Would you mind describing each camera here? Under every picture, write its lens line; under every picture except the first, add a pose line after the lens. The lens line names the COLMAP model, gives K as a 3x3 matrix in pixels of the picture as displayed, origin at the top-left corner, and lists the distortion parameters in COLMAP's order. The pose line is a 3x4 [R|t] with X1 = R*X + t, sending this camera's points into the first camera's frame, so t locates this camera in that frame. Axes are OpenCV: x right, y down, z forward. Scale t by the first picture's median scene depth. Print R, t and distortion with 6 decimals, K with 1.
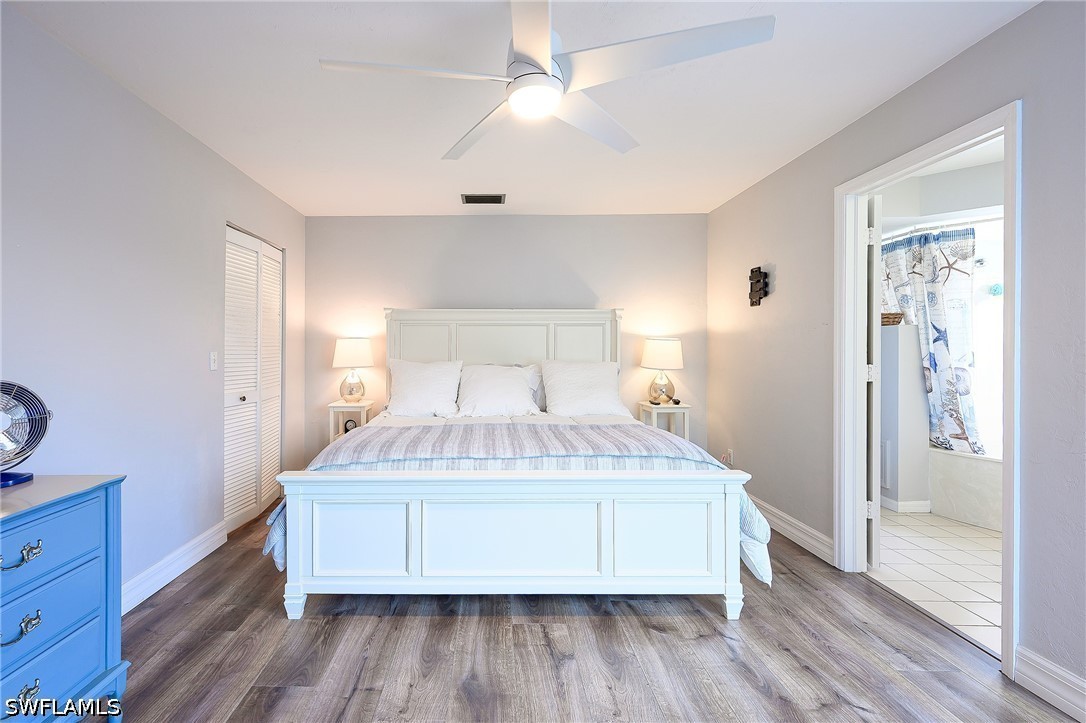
lens RADIAL K [[475.8, 0, 543.3], [0, 475.8, 353.0], [0, 0, 1]] dist [0.000049, 0.000212]
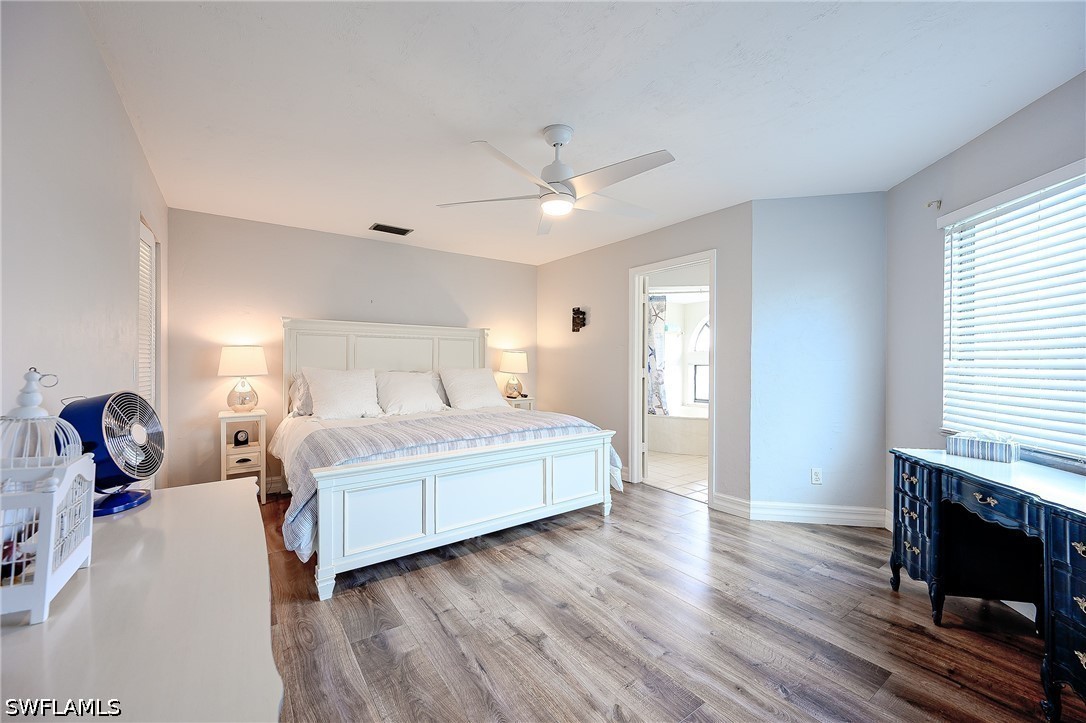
lens RADIAL K [[433.1, 0, 542.8], [0, 433.1, 365.2], [0, 0, 1]] dist [0.004236, 0.000162]
pose [[0.799469, -0.003479, 0.600697, -0.516664], [-0.002507, 0.999955, 0.009129, -0.001716], [-0.600701, -0.008804, 0.799425, -0.084001]]
